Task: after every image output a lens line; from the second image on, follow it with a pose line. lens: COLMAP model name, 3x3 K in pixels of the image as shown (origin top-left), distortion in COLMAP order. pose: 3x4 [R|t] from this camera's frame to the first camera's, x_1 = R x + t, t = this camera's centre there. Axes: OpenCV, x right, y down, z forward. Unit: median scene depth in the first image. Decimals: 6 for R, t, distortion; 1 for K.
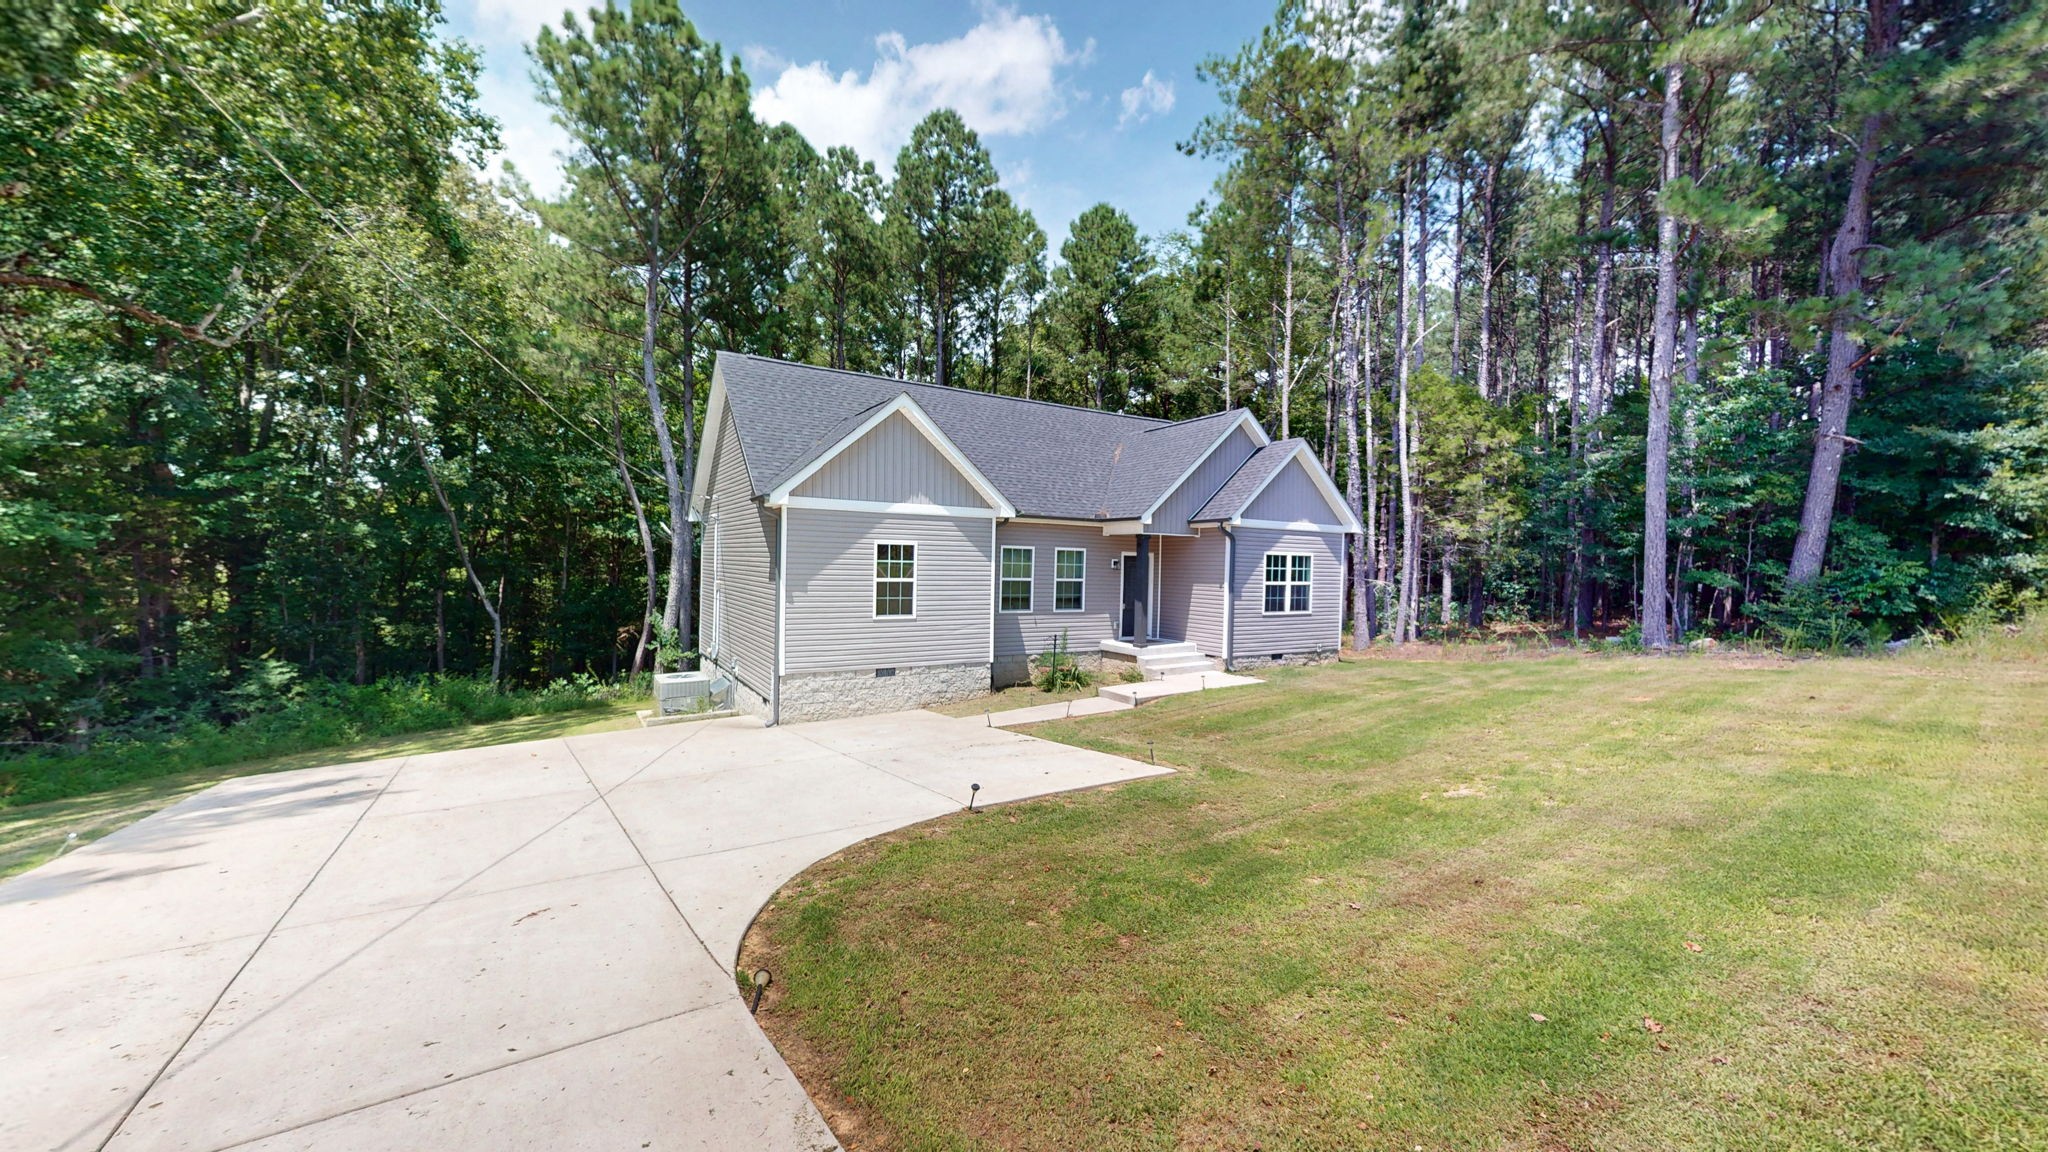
lens RADIAL K [[747.0, 0, 1030.3], [0, 747.0, 572.5], [0, 0, 1]] dist [0.001902, 0.000232]
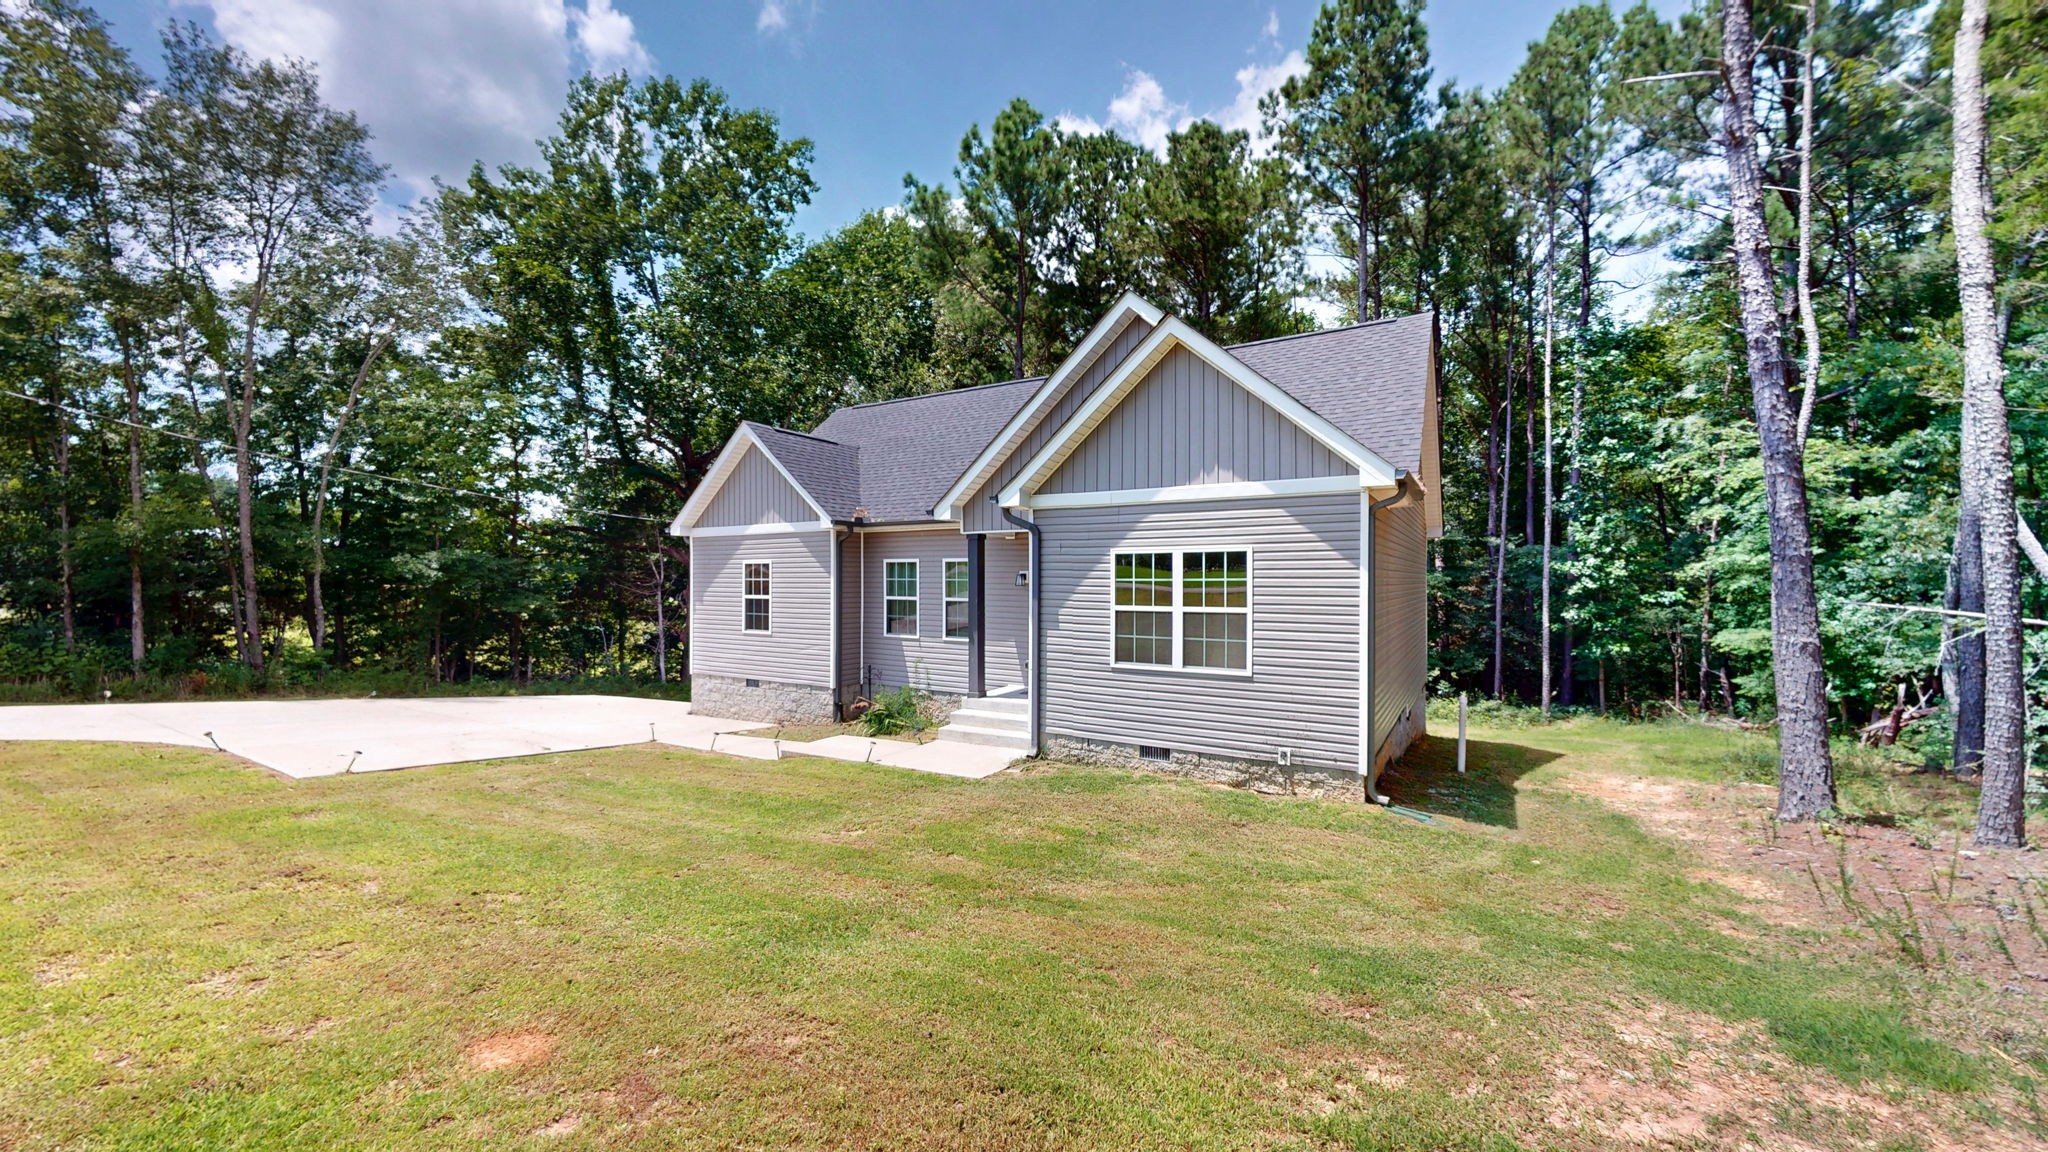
lens RADIAL K [[748.6, 0, 1025.6], [0, 748.6, 577.5], [0, 0, 1]] dist [-0.001309, 0.000141]
pose [[0.446888, -0.022504, -0.894307, 0.751717], [-0.005179, 0.999602, -0.027741, 0.007825], [0.894575, 0.017029, 0.446593, 0.691106]]
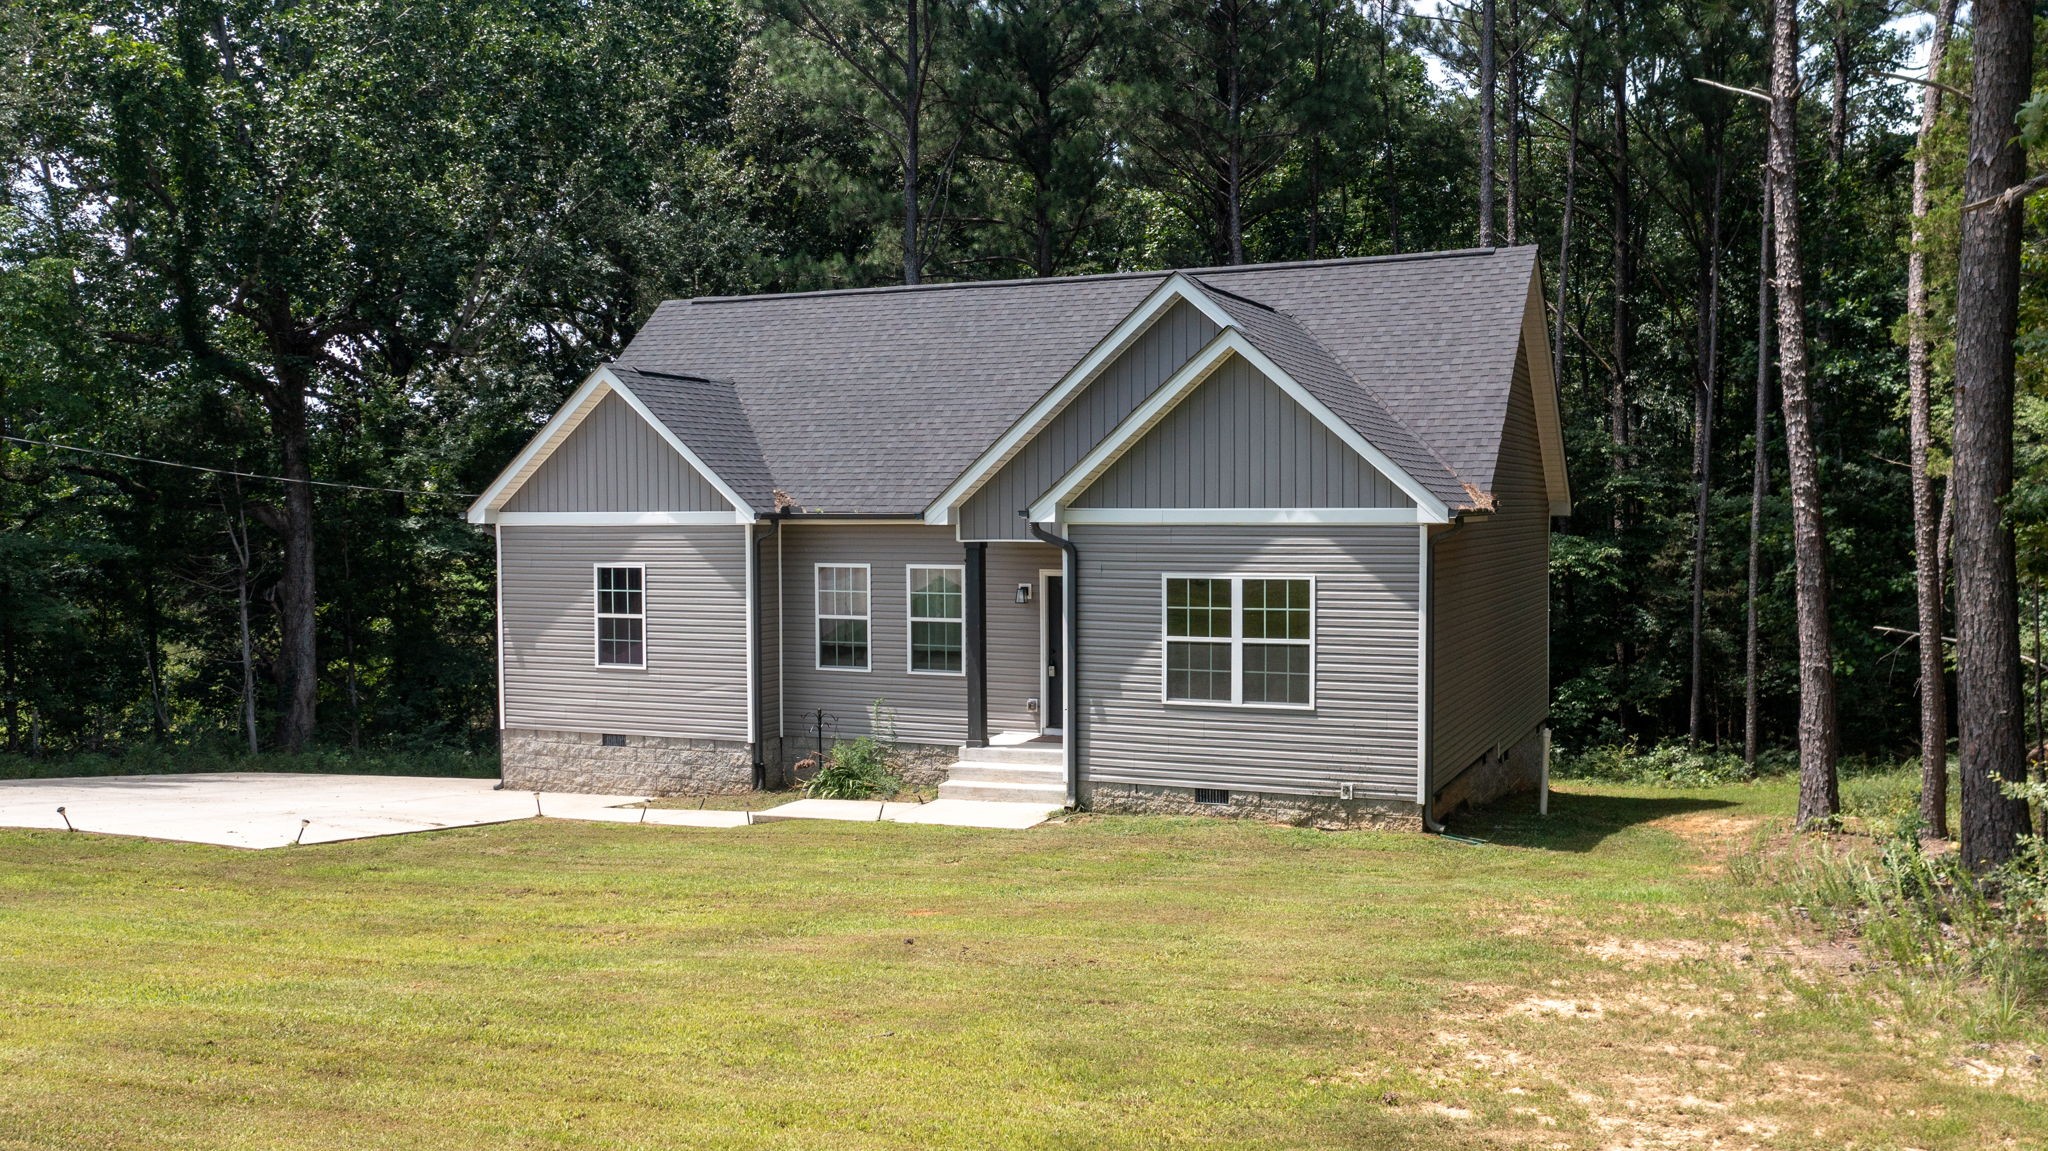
lens RADIAL K [[1771.6, 0, 1017.4], [0, 1771.6, 581.9], [0, 0, 1]] dist [-0.011260, 0.026441]
pose [[0.560114, 0.011143, -0.828341, 1.182783], [0.004367, 0.999856, 0.016403, -0.040341], [0.828404, -0.012805, 0.559985, 0.277925]]
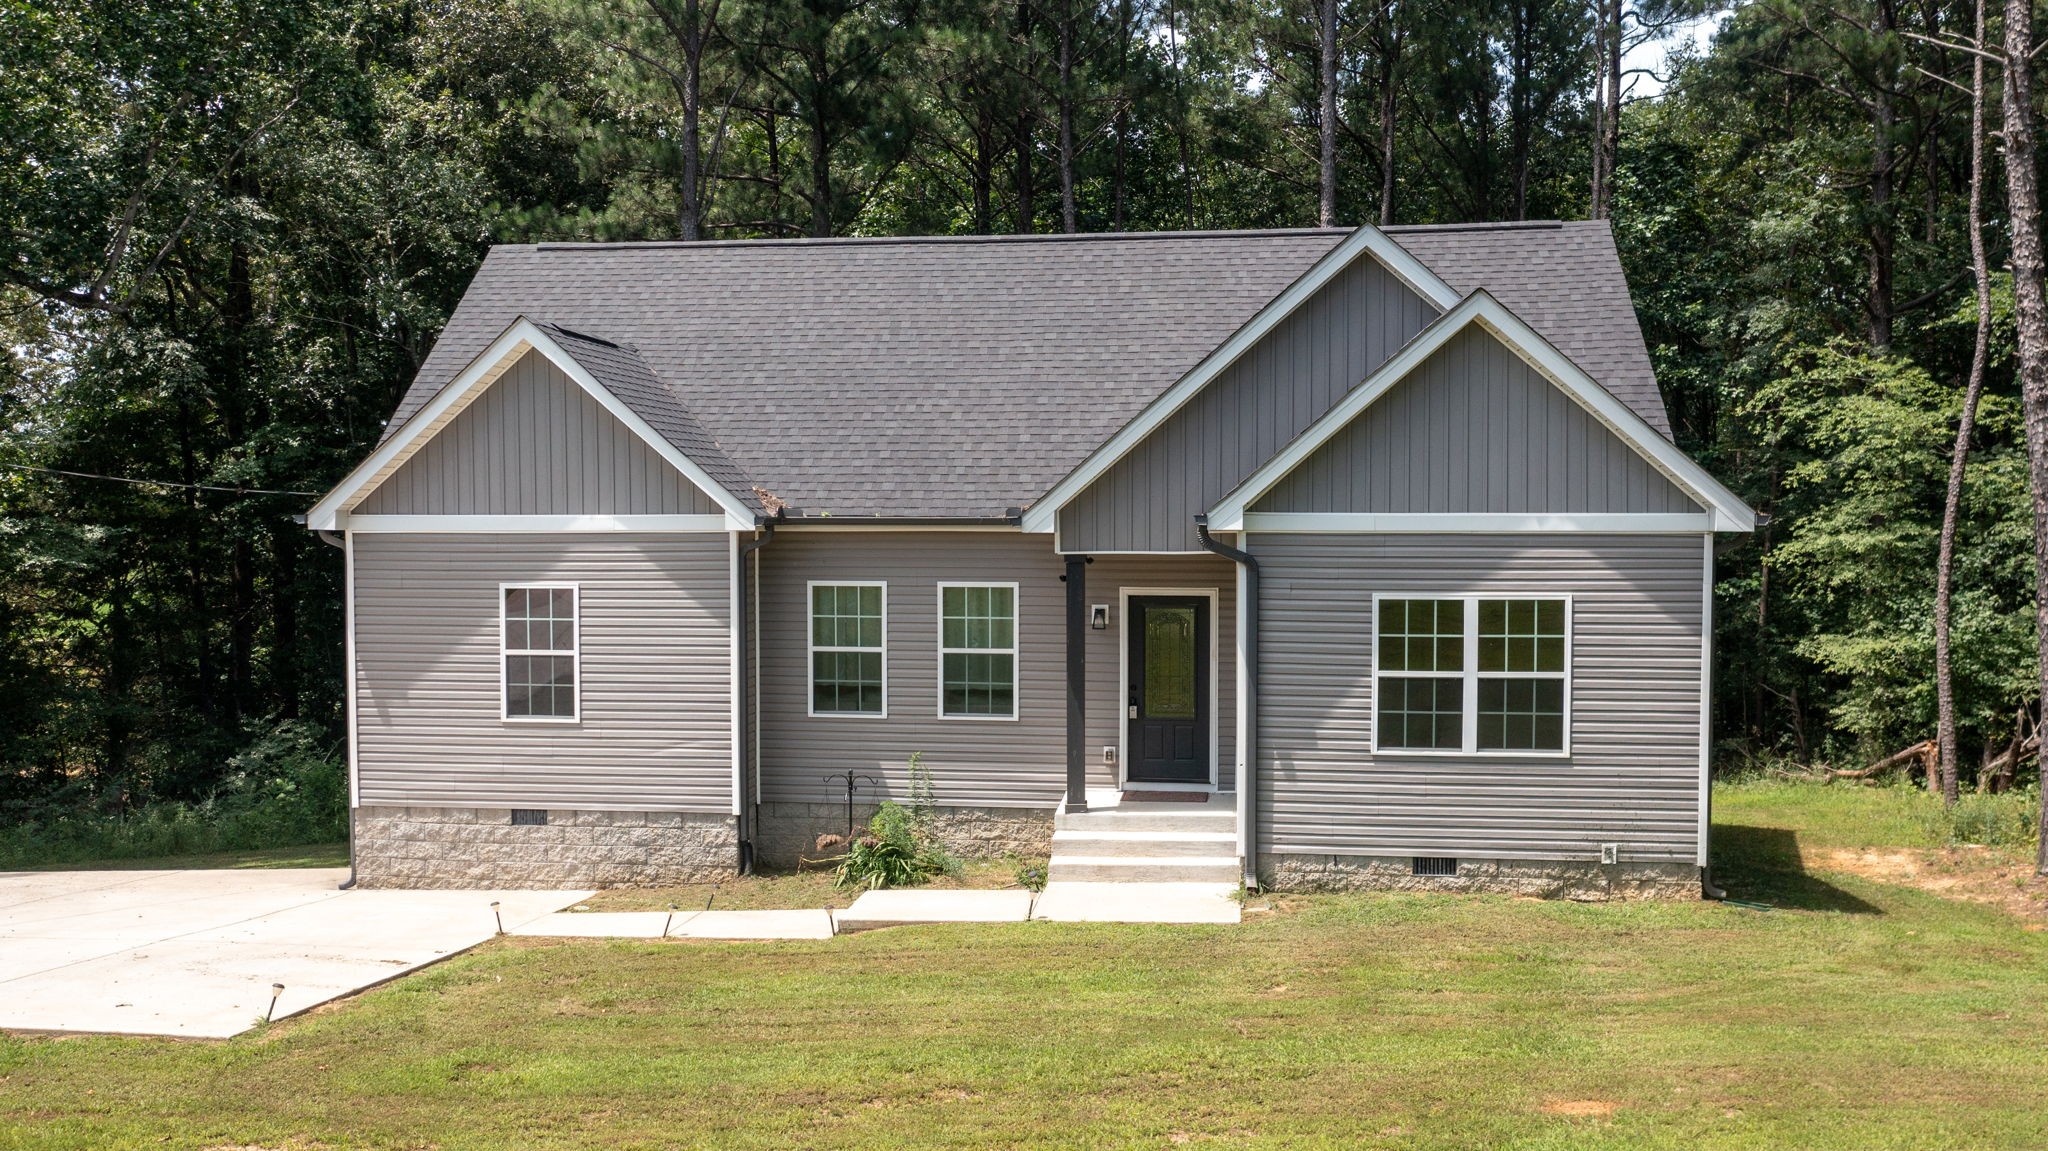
lens RADIAL K [[1771.6, 0, 1013.2], [0, 1771.6, 582.1], [0, 0, 1]] dist [-0.011260, 0.026441]
pose [[0.773423, 0.005006, -0.633870, 0.737719], [0.008296, 0.999803, 0.018018, -0.050491], [0.633836, -0.019194, 0.773229, 0.165395]]
